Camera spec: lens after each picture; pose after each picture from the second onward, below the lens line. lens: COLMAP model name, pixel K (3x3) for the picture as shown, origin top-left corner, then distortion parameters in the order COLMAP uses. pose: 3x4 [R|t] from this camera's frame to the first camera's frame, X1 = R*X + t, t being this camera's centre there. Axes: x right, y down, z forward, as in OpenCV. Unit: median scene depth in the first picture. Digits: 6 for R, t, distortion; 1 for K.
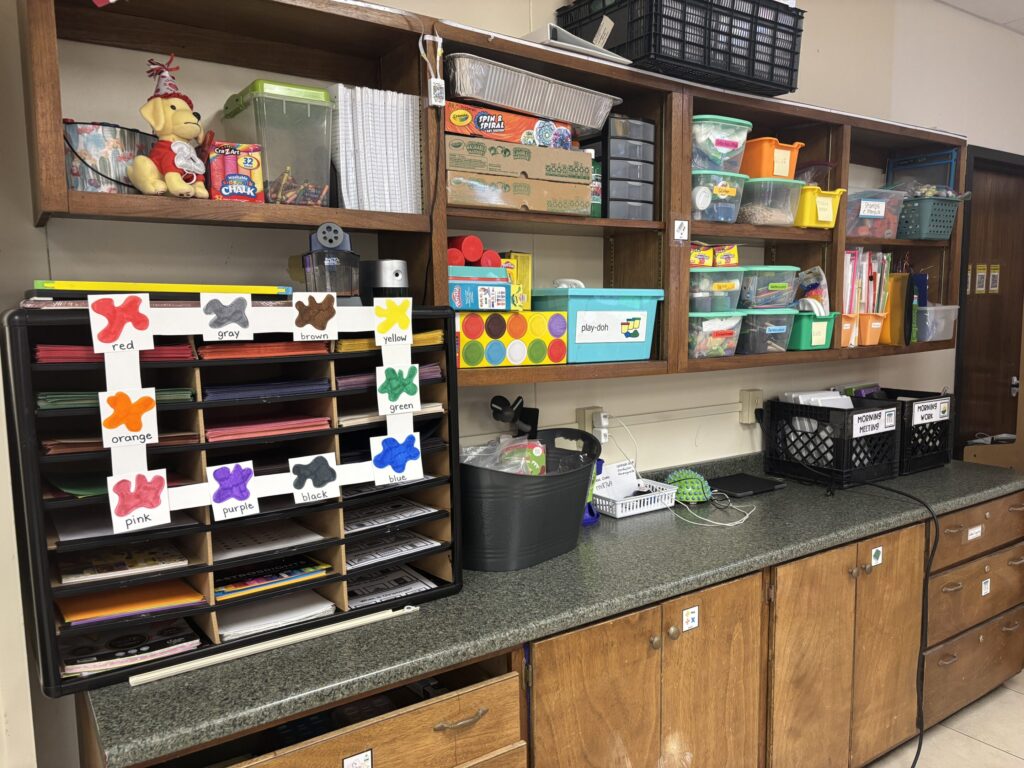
lens RADIAL K [[765.9, 0, 512.0], [0, 765.9, 384.0], [0, 0, 1]] dist [0.054806, -0.063424]
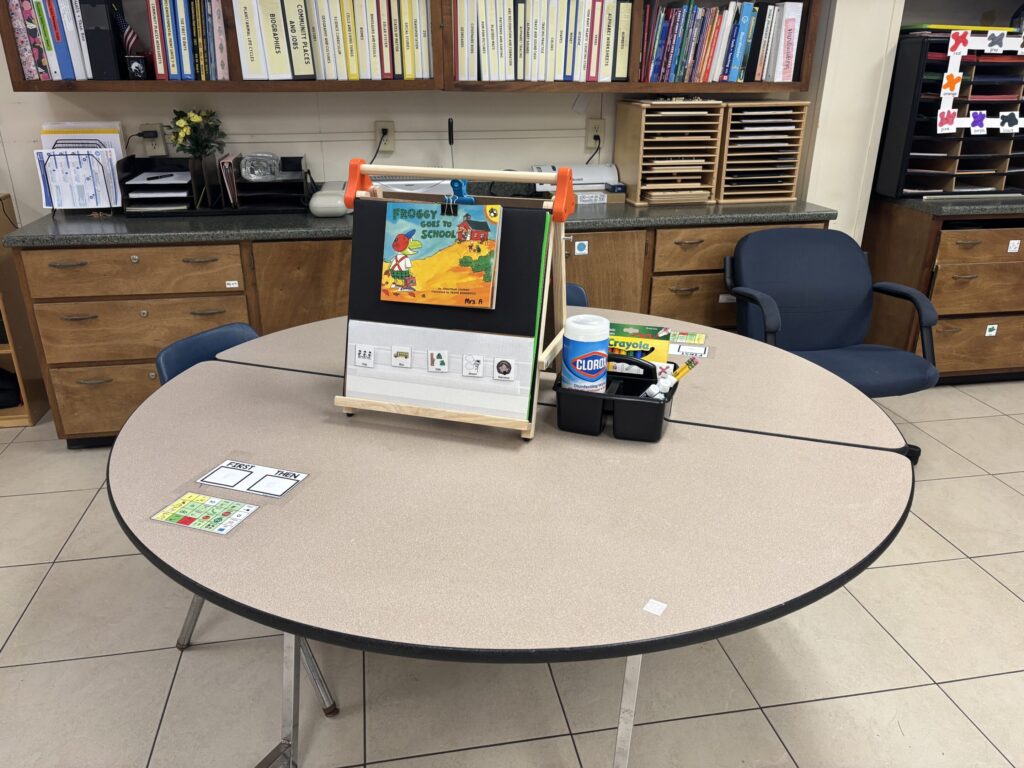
lens RADIAL K [[765.9, 0, 512.0], [0, 765.9, 384.0], [0, 0, 1]] dist [0.054806, -0.063424]
pose [[0.912950, 0.167058, -0.372310, -0.664659], [-0.055892, 0.954955, 0.291441, 0.297776], [0.404227, -0.245262, 0.881163, -1.880989]]
